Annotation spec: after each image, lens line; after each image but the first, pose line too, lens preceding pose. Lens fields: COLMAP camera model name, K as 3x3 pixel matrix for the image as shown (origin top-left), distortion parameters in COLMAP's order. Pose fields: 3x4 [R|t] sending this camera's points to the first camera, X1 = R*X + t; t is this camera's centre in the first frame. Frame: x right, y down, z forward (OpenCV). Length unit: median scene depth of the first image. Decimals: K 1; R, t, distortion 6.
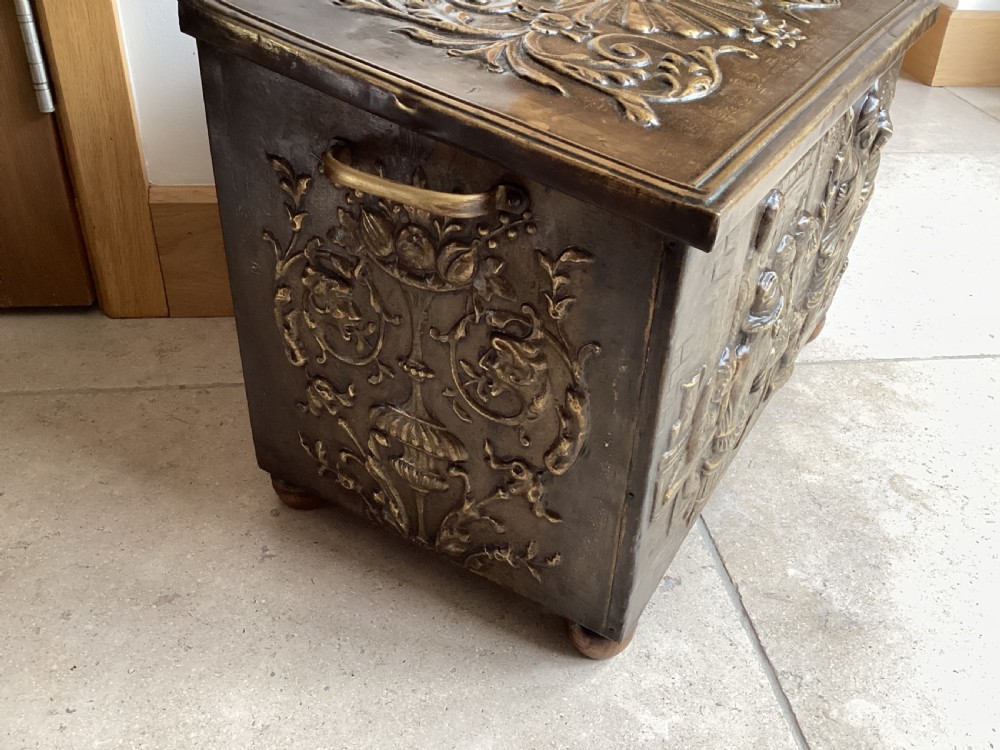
lens RADIAL K [[900.5, 0, 493.1], [0, 900.5, 372.0], [0, 0, 1]] dist [0.111904, -0.191186]
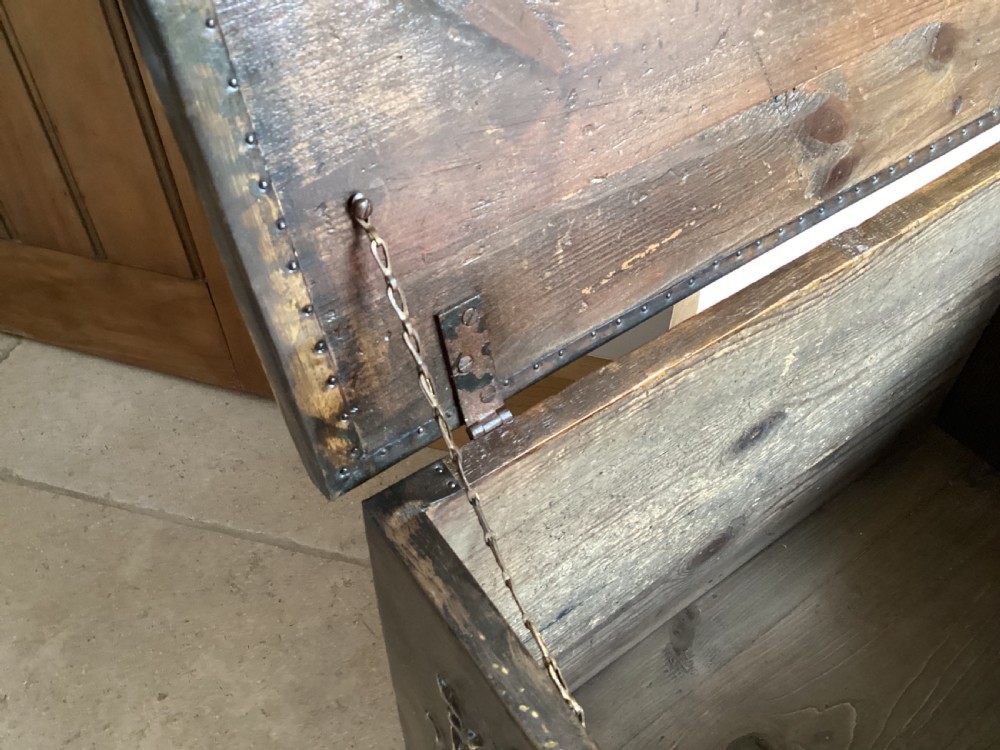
lens RADIAL K [[897.0, 0, 500.0], [0, 897.0, 375.0], [0, 0, 1]] dist [0.120405, -0.223544]
pose [[0.924978, 0.257235, -0.279724, -0.062888], [-0.186463, 0.948592, 0.255742, -0.537253], [0.331130, -0.184398, 0.925392, 0.376777]]
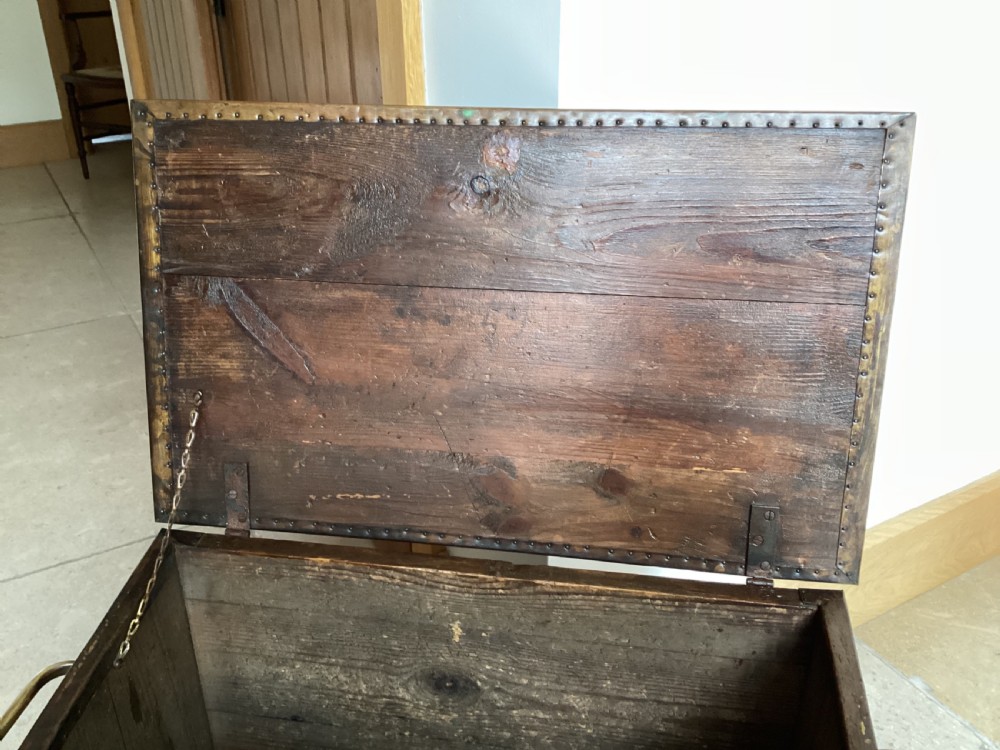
lens RADIAL K [[906.6, 0, 500.4], [0, 906.6, 378.9], [0, 0, 1]] dist [0.132766, -0.284072]
pose [[0.383496, 0.385680, -0.839155, 0.803805], [-0.505943, 0.847884, 0.158475, -0.874743], [0.772627, 0.363790, 0.520293, 0.496748]]
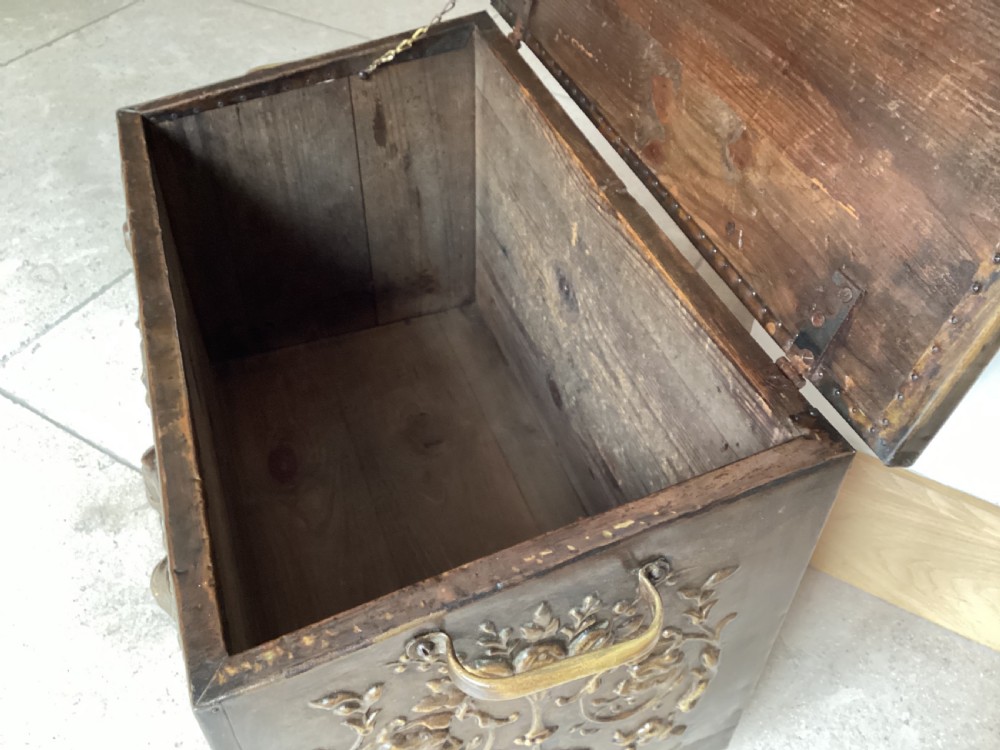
lens RADIAL K [[906.6, 0, 500.4], [0, 906.6, 378.9], [0, 0, 1]] dist [0.132766, -0.284072]
pose [[-0.623904, 0.516794, -0.586232, 0.701634], [-0.470747, 0.350254, 0.809765, -1.150685], [0.623811, 0.781183, 0.024754, 1.215461]]
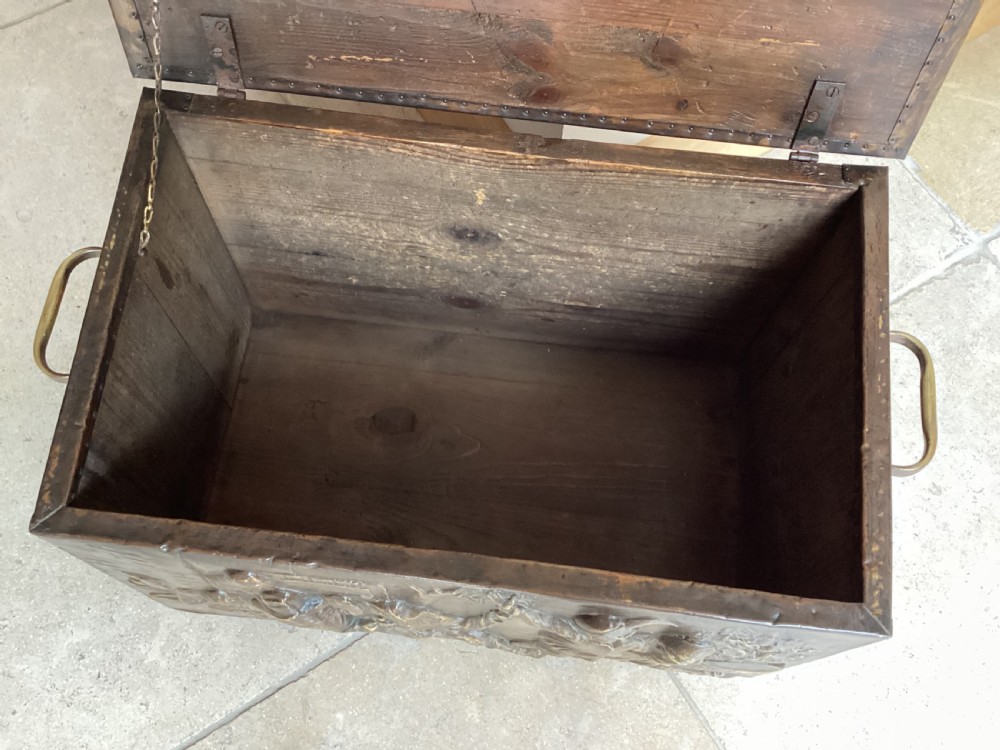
lens RADIAL K [[897.0, 0, 500.0], [0, 897.0, 375.0], [0, 0, 1]] dist [0.120405, -0.223544]
pose [[0.423237, 0.822764, -0.379380, 0.550932], [-0.524128, 0.563897, 0.638209, -0.988823], [0.739027, -0.071269, 0.669895, 0.430828]]
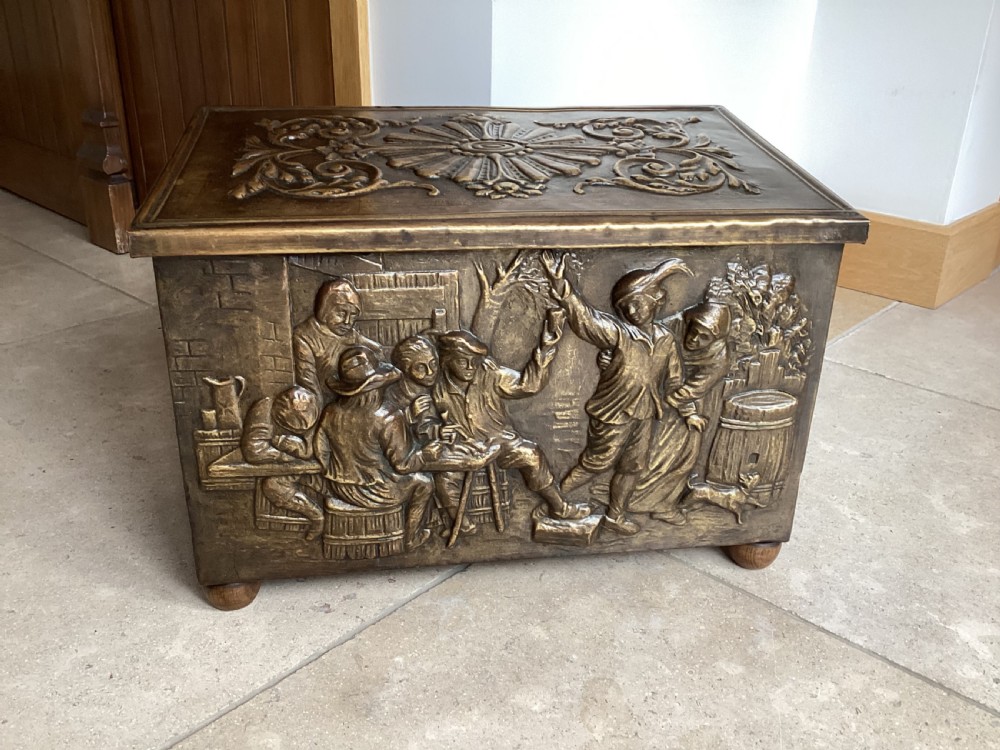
lens RADIAL K [[897.0, 0, 500.0], [0, 897.0, 375.0], [0, 0, 1]] dist [0.120405, -0.223544]
pose [[0.638772, 0.282865, -0.715512, 1.176649], [-0.428026, 0.903422, -0.024967, -0.116351], [0.639347, 0.322206, 0.698154, 0.250812]]
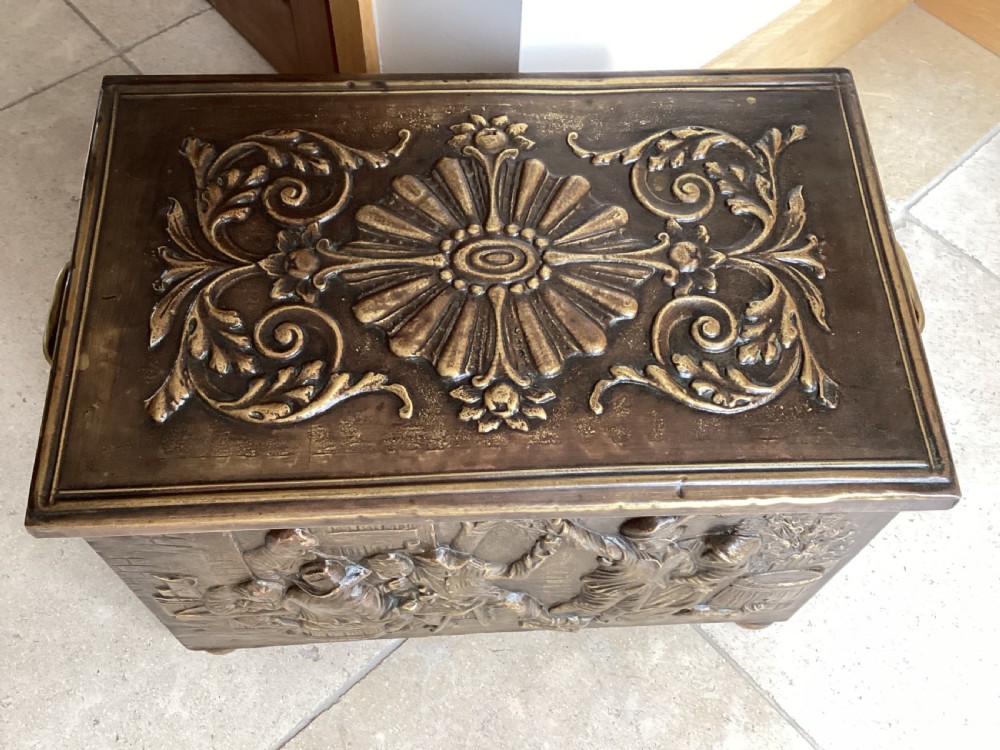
lens RADIAL K [[897.0, 0, 500.0], [0, 897.0, 375.0], [0, 0, 1]] dist [0.120405, -0.223544]
pose [[0.568206, 0.687807, -0.451733, 0.676392], [-0.472124, 0.722109, 0.505626, -0.822107], [0.673974, -0.074026, 0.735037, 0.333004]]
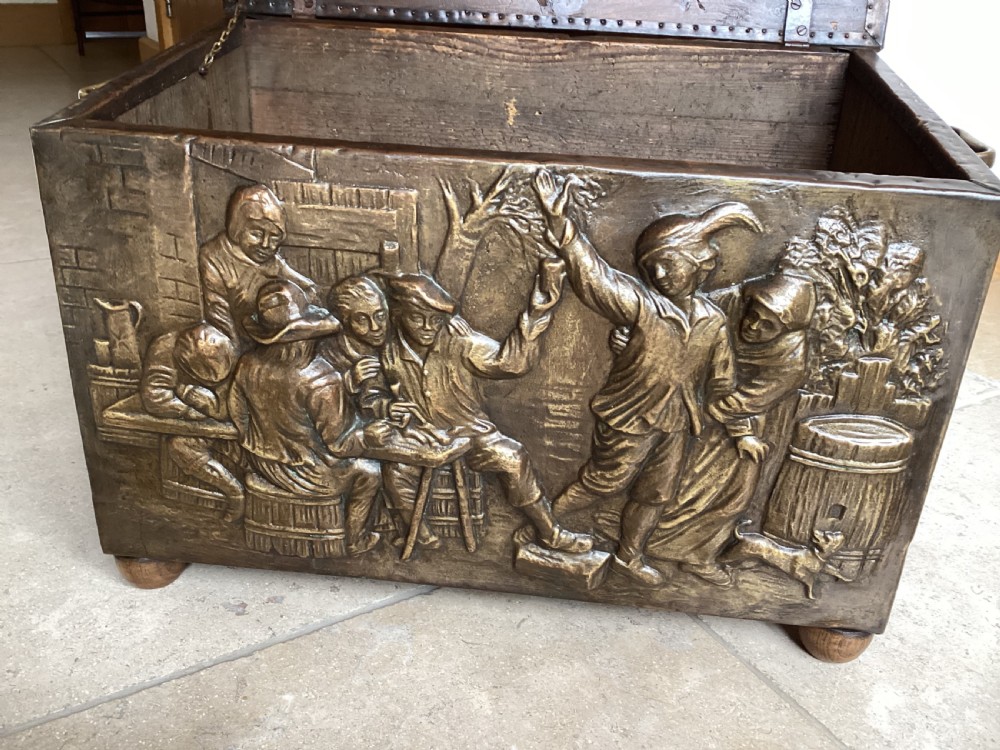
lens RADIAL K [[901.4, 0, 498.3], [0, 901.4, 369.4], [0, 0, 1]] dist [0.168555, -0.426598]
pose [[0.428186, 0.370073, -0.824441, 1.068140], [-0.533553, 0.839848, 0.099879, -0.221129], [0.729368, 0.397116, 0.557065, 0.610210]]
